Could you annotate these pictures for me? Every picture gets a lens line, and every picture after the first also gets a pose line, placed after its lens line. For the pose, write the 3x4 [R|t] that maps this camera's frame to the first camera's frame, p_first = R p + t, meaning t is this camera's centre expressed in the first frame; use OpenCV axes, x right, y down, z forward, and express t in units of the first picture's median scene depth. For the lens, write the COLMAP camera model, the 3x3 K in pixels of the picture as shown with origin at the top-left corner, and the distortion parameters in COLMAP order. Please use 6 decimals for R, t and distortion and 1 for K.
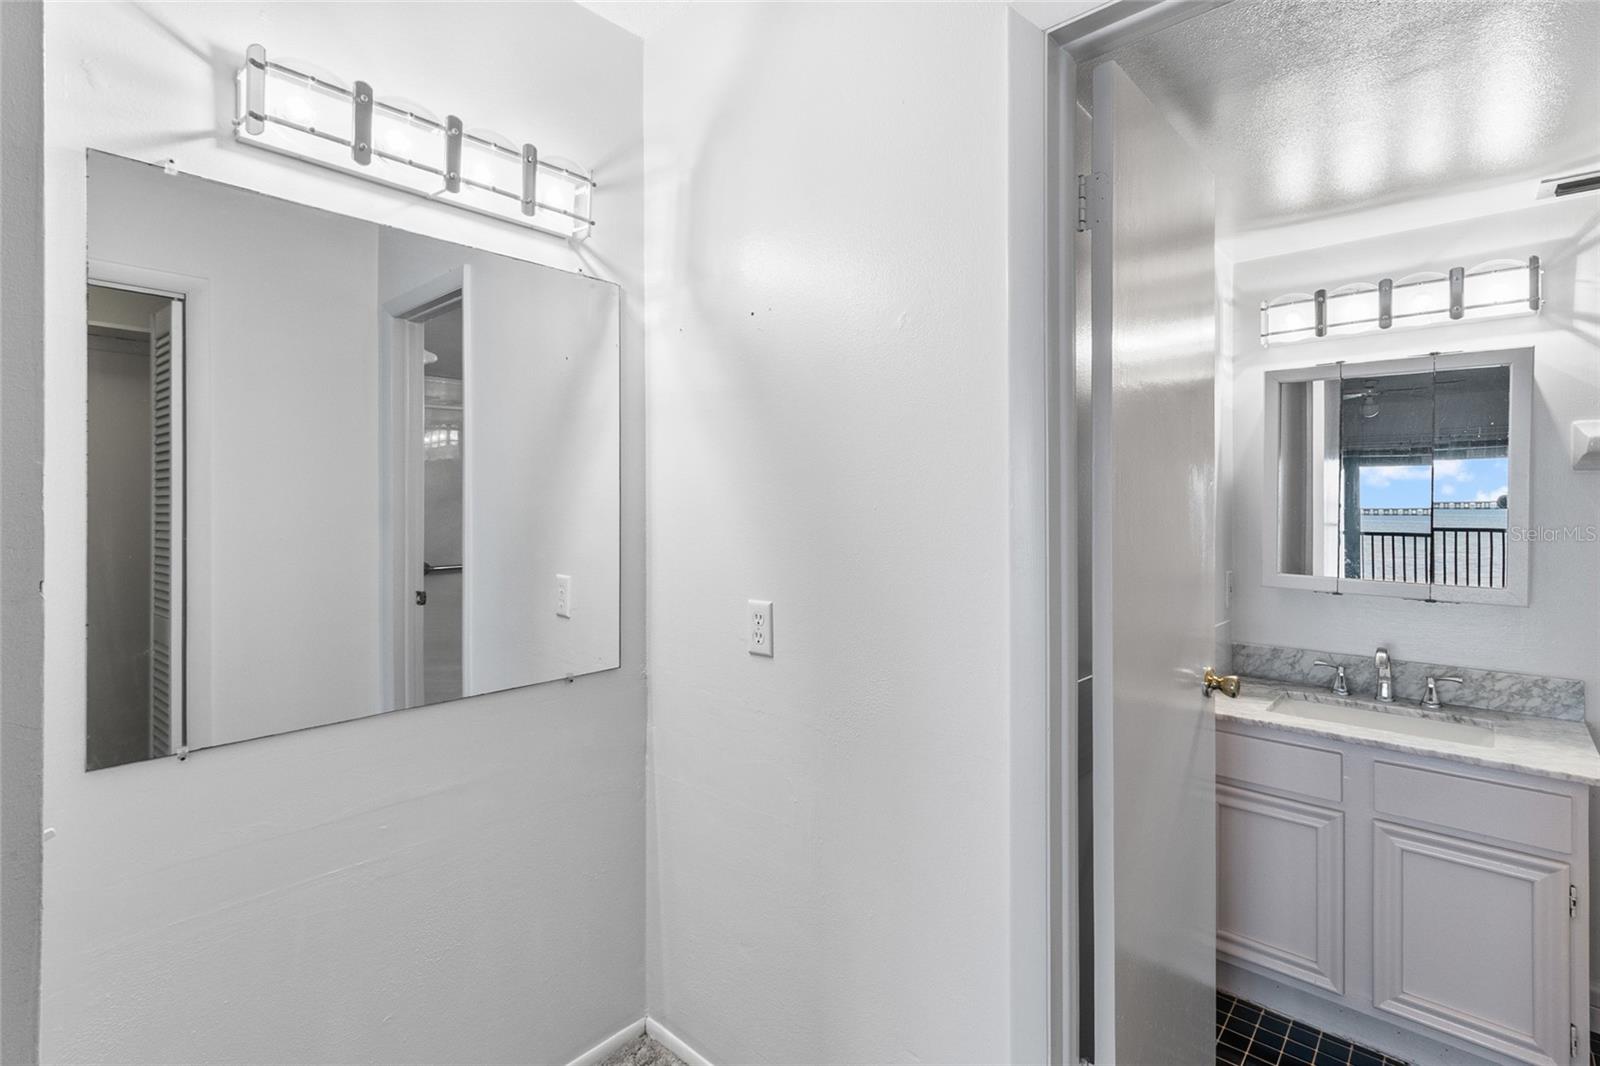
lens RADIAL K [[745.9, 0, 809.0], [0, 745.9, 501.1], [0, 0, 1]] dist [0.003499, 0.000818]
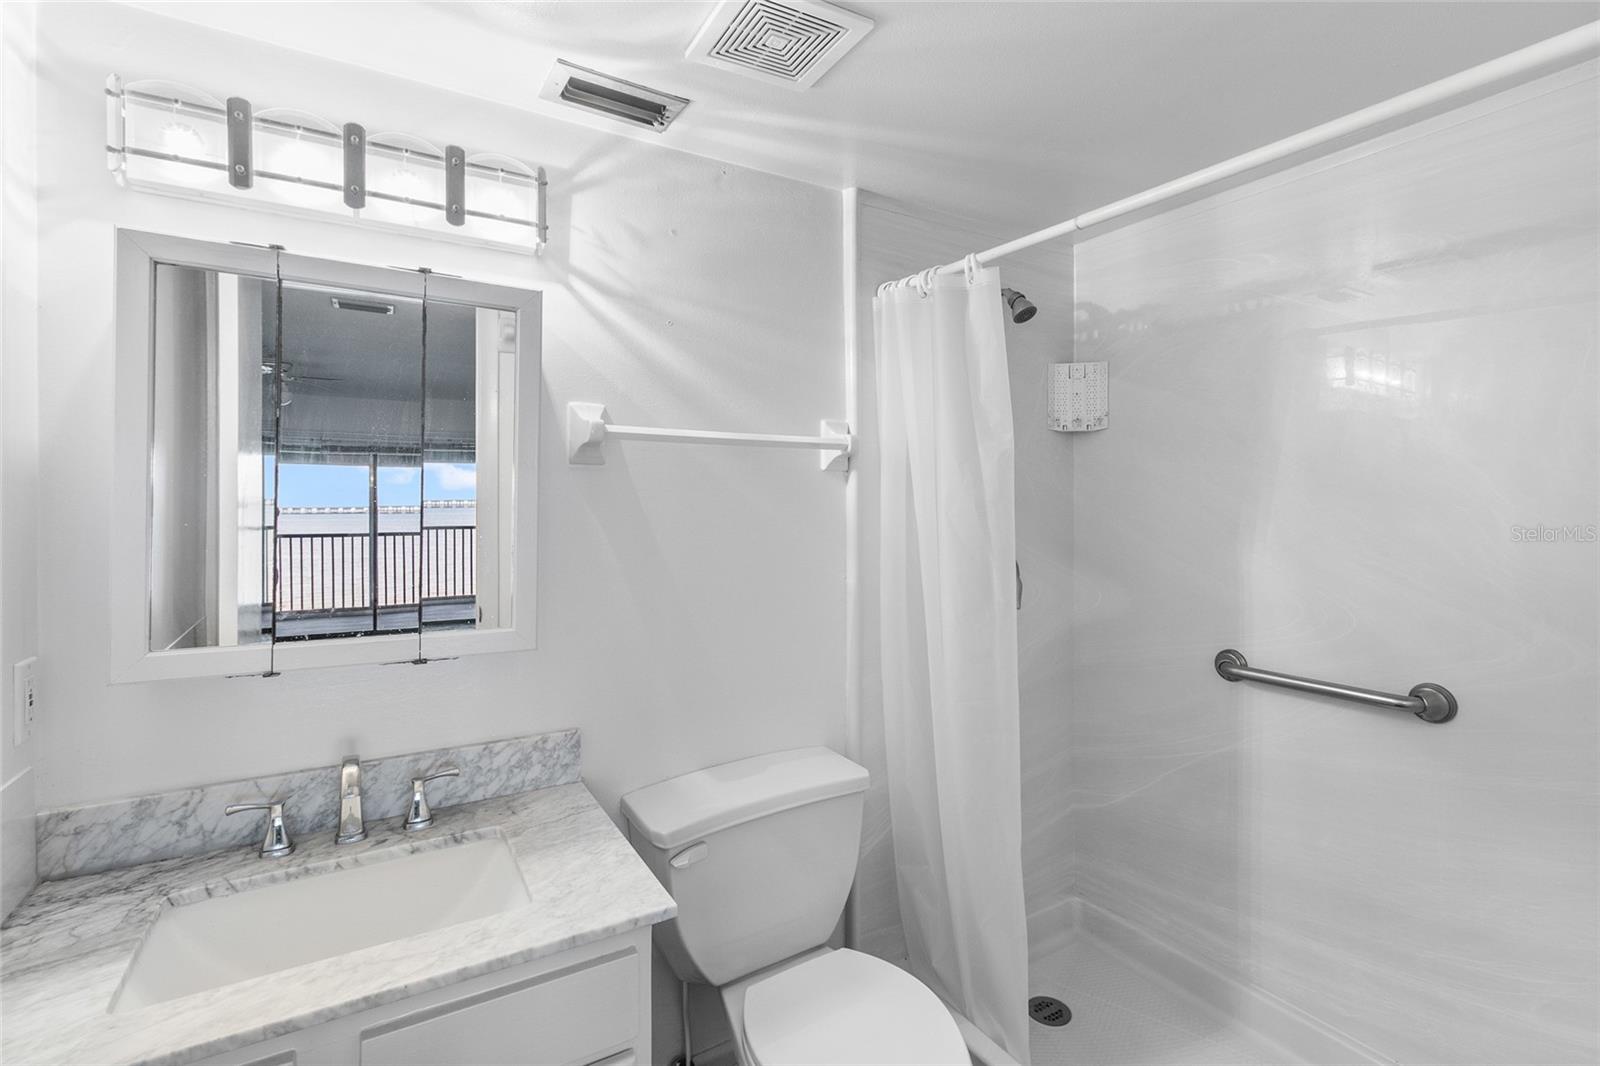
lens RADIAL K [[745.9, 0, 809.0], [0, 745.9, 501.1], [0, 0, 1]] dist [0.003499, 0.000818]
pose [[0.299495, 0.000200, 0.954098, 0.318837], [-0.000586, 1.000000, -0.000025, -0.002279], [-0.954098, -0.000552, 0.299495, 0.485207]]
